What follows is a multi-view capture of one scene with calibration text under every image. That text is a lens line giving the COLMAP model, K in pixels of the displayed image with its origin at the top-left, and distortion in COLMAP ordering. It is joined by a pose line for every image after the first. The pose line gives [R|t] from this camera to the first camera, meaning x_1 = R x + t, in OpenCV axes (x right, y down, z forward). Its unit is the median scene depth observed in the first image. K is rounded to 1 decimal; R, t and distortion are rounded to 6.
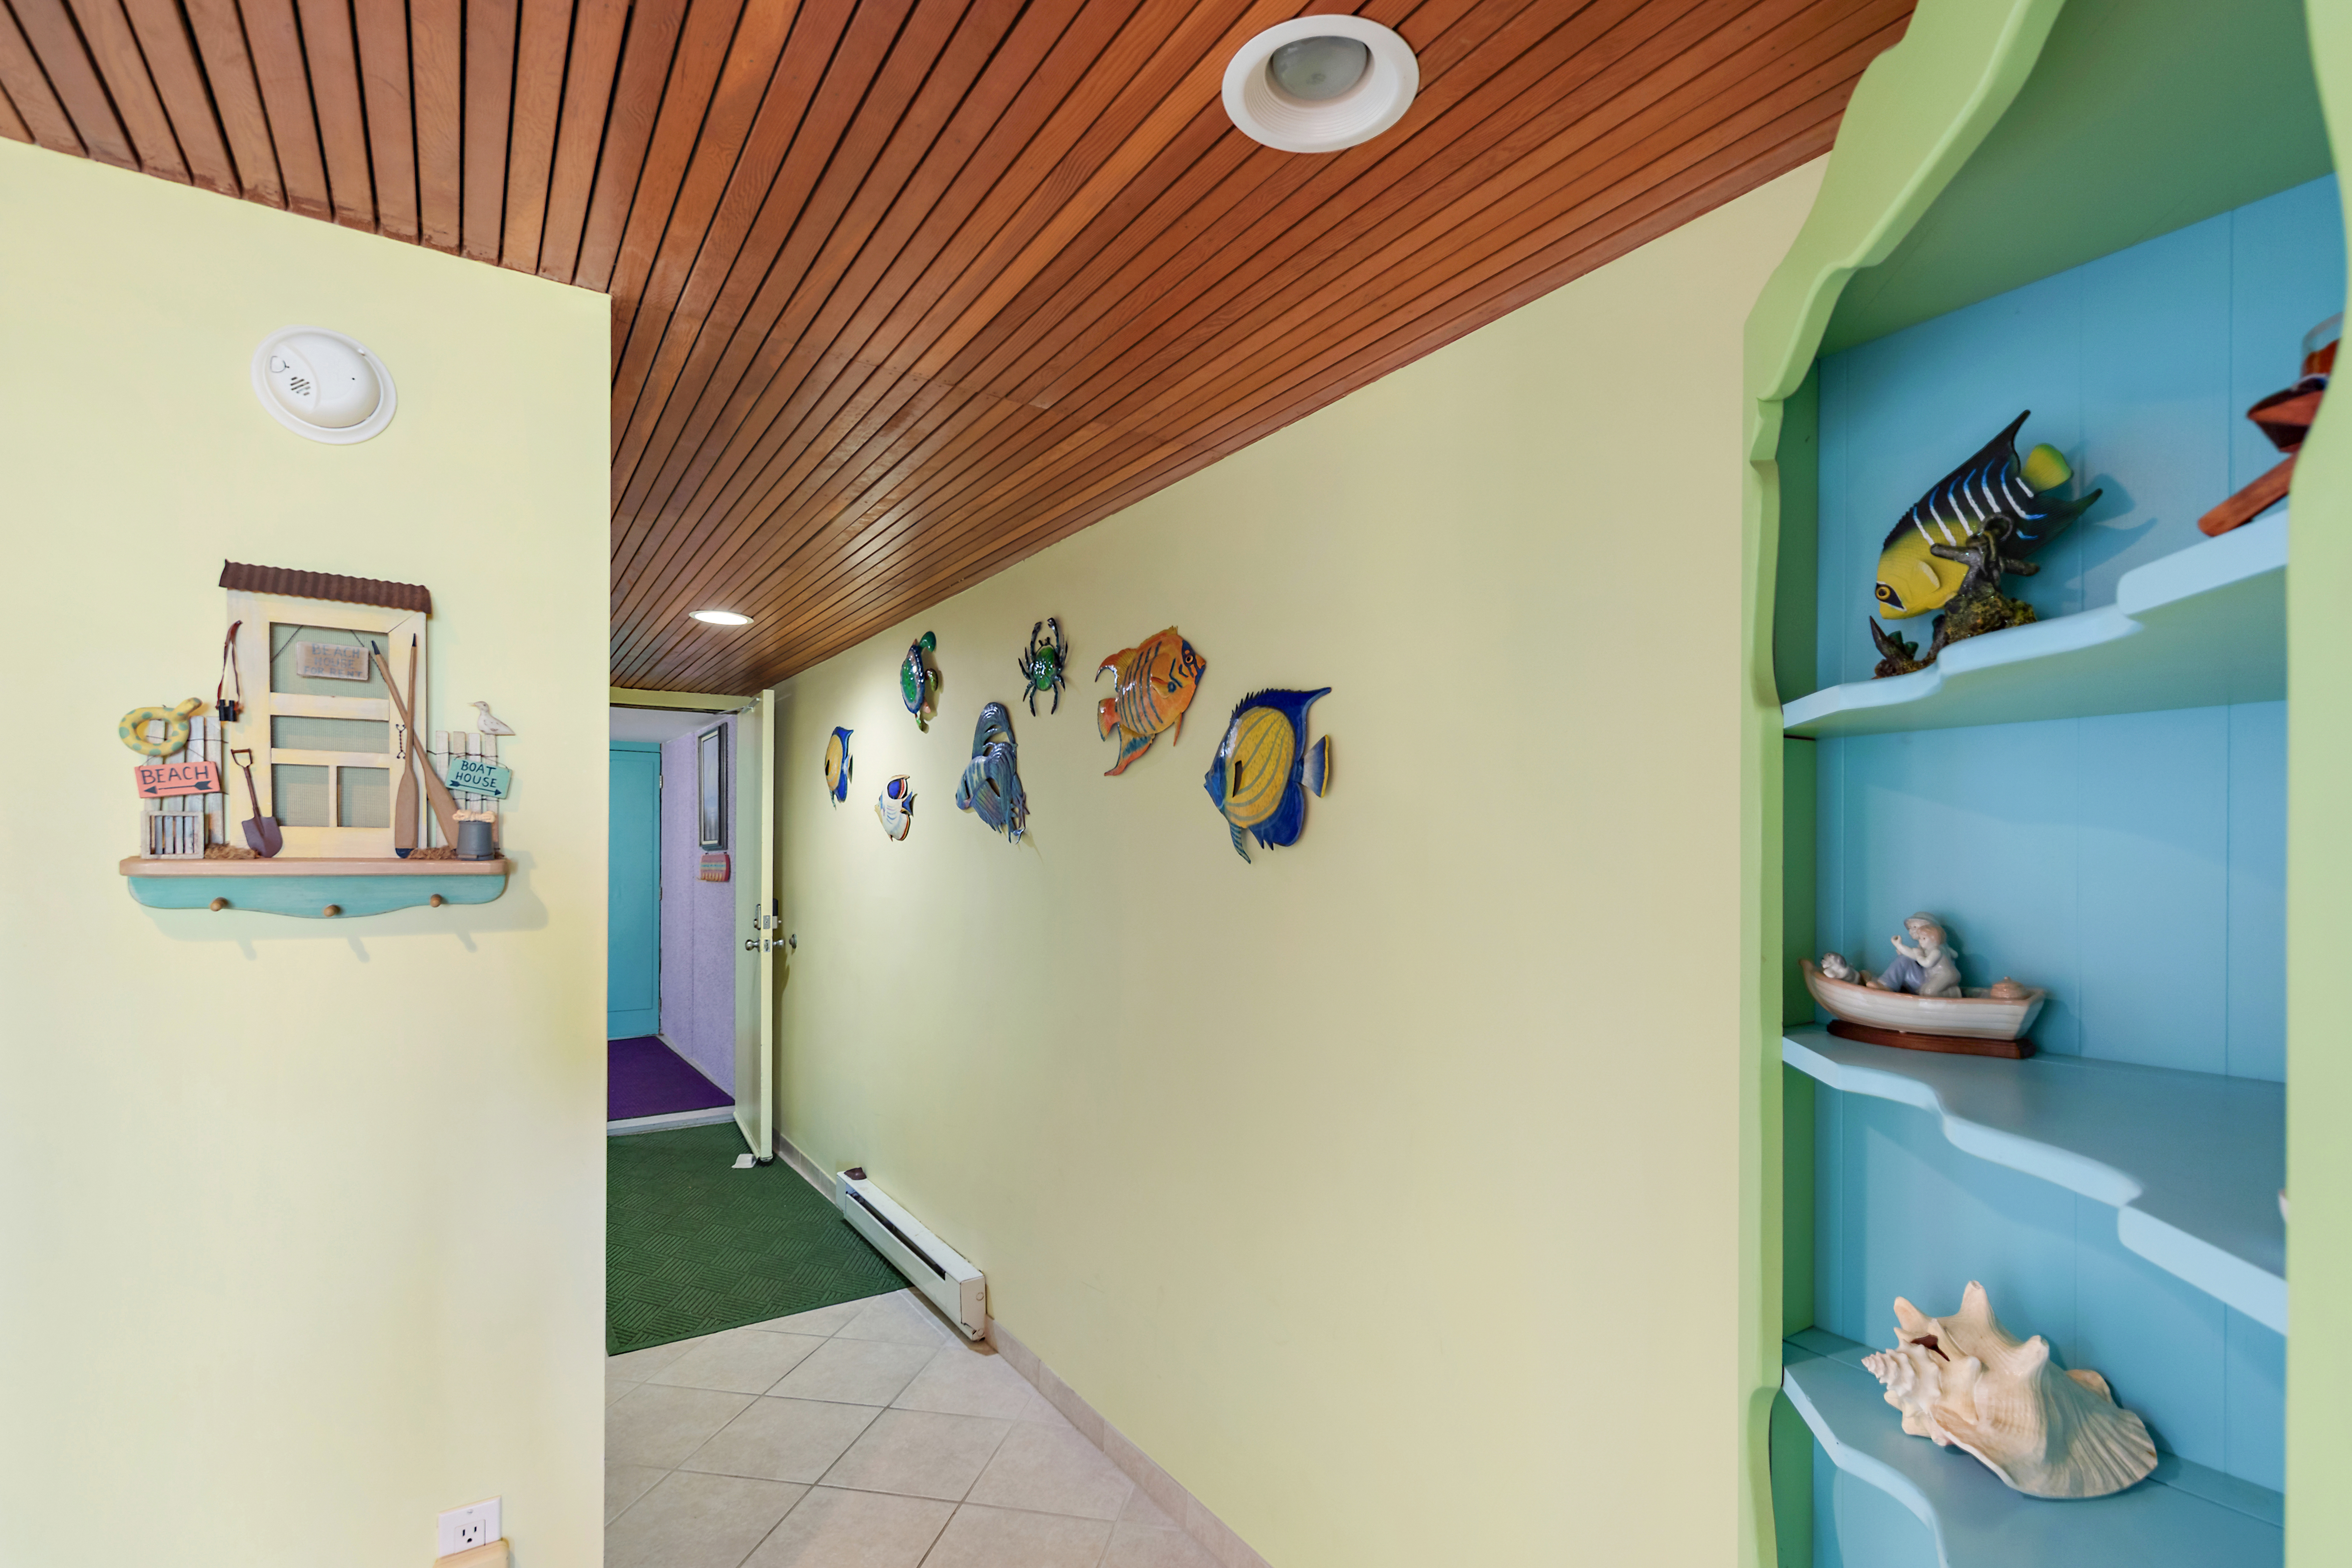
lens RADIAL K [[1119.4, 0, 1204.3], [0, 1119.4, 857.9], [0, 0, 1]] dist [0.005609, 0.000130]
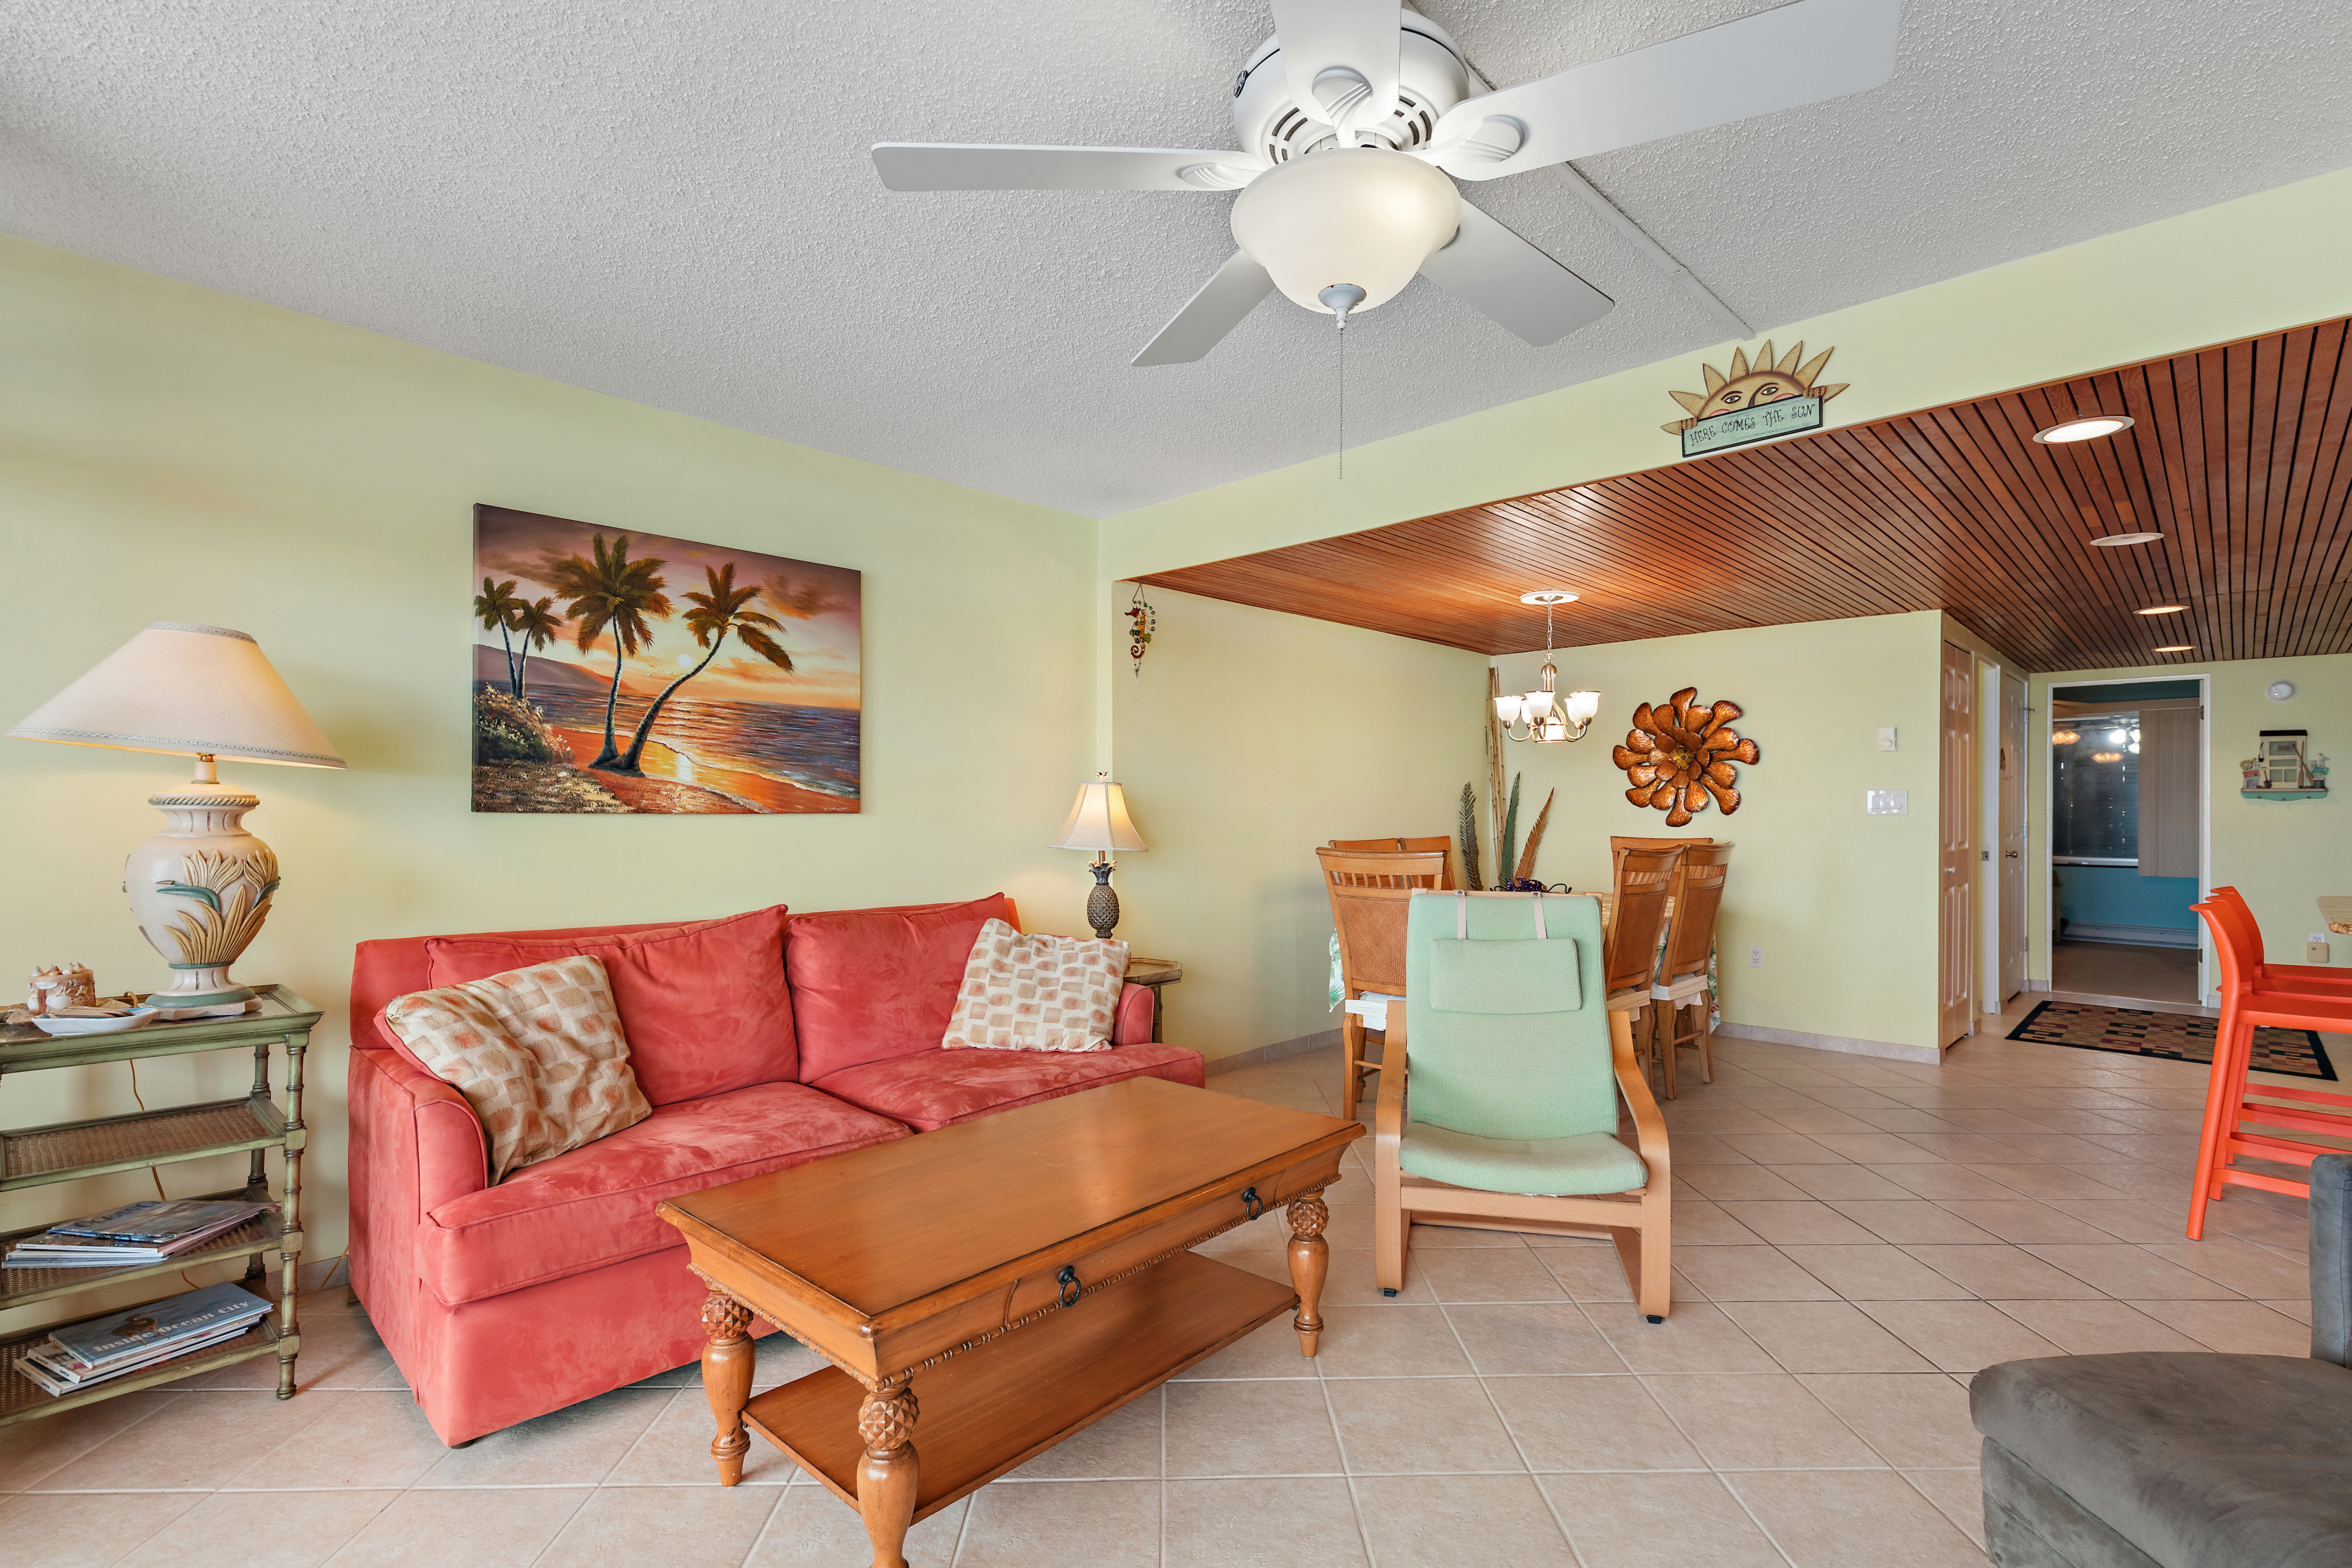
lens RADIAL K [[1119.4, 0, 1176.3], [0, 1119.4, 798.1], [0, 0, 1]] dist [0.005609, 0.000130]
pose [[0.222737, -0.005660, -0.974862, 2.965078], [-0.006079, 0.999956, -0.007194, 0.109163], [0.974860, 0.007529, 0.222693, -4.852390]]
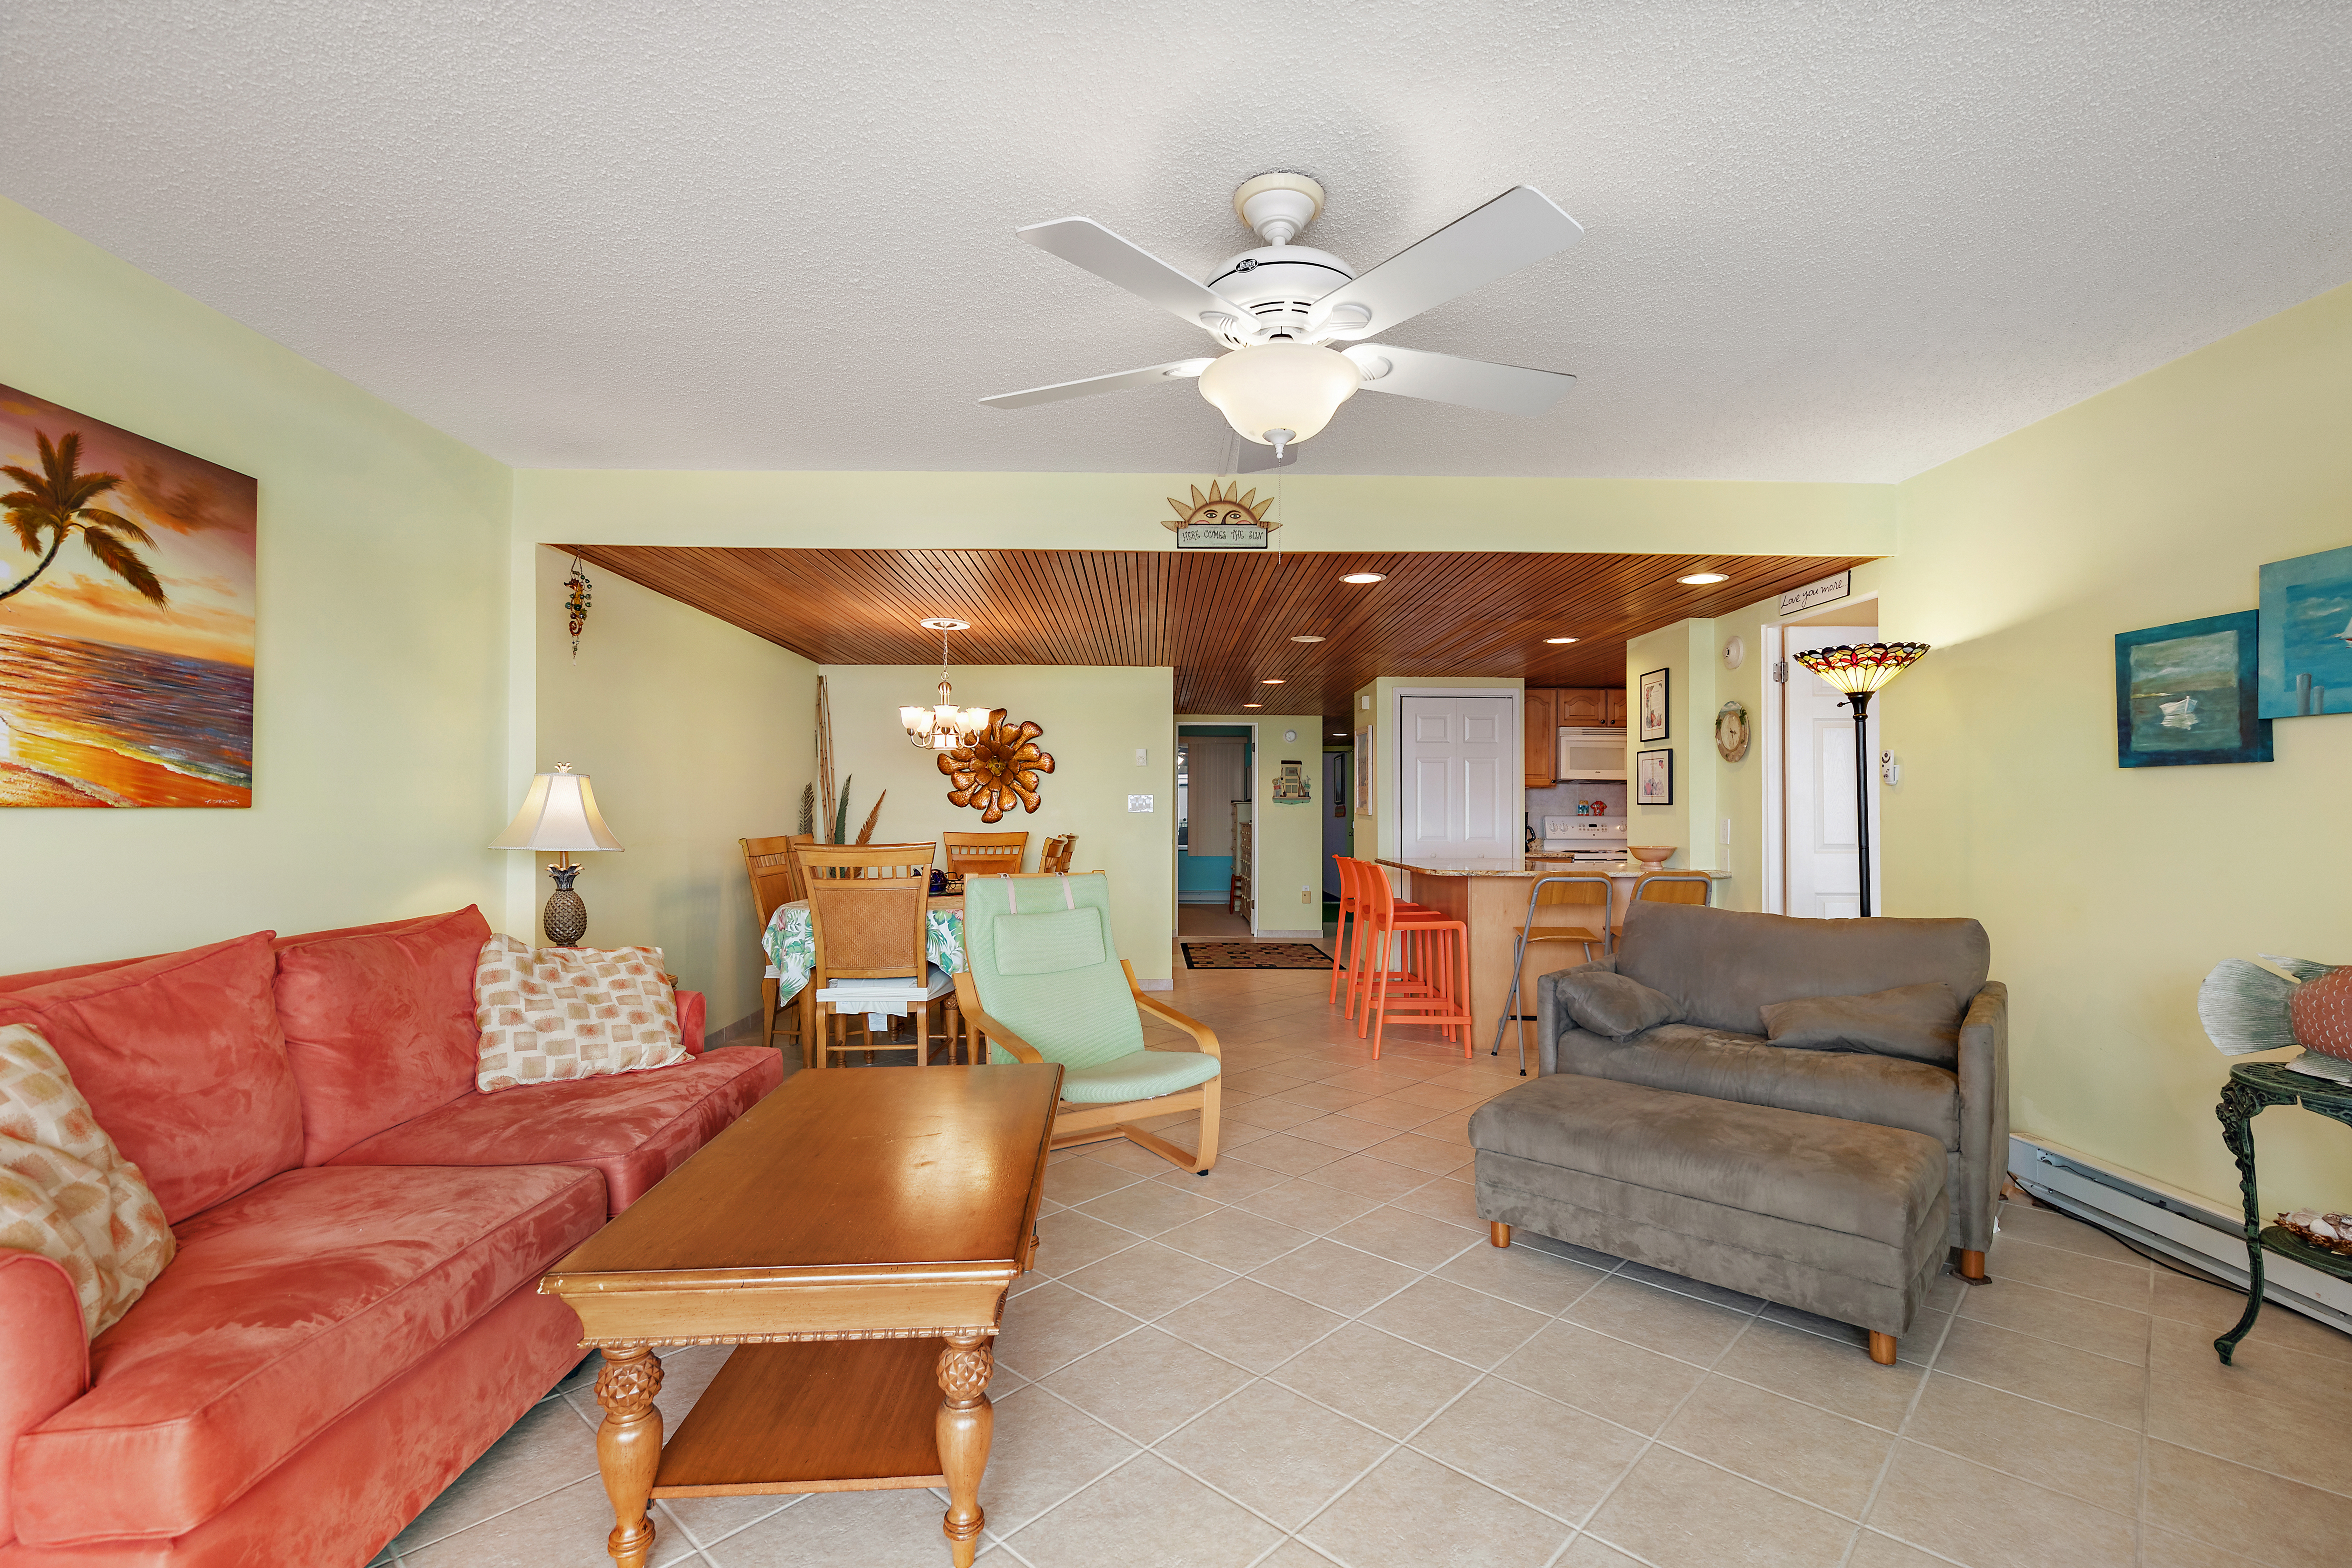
lens RADIAL K [[1063.7, 0, 1223.8], [0, 1063.7, 788.3], [0, 0, 1]] dist [-0.003158, 0.000496]
pose [[0.866579, -0.008224, -0.498972, 2.578567], [-0.005202, 0.999661, -0.025510, 0.136109], [0.499012, 0.024702, 0.866243, -5.793407]]
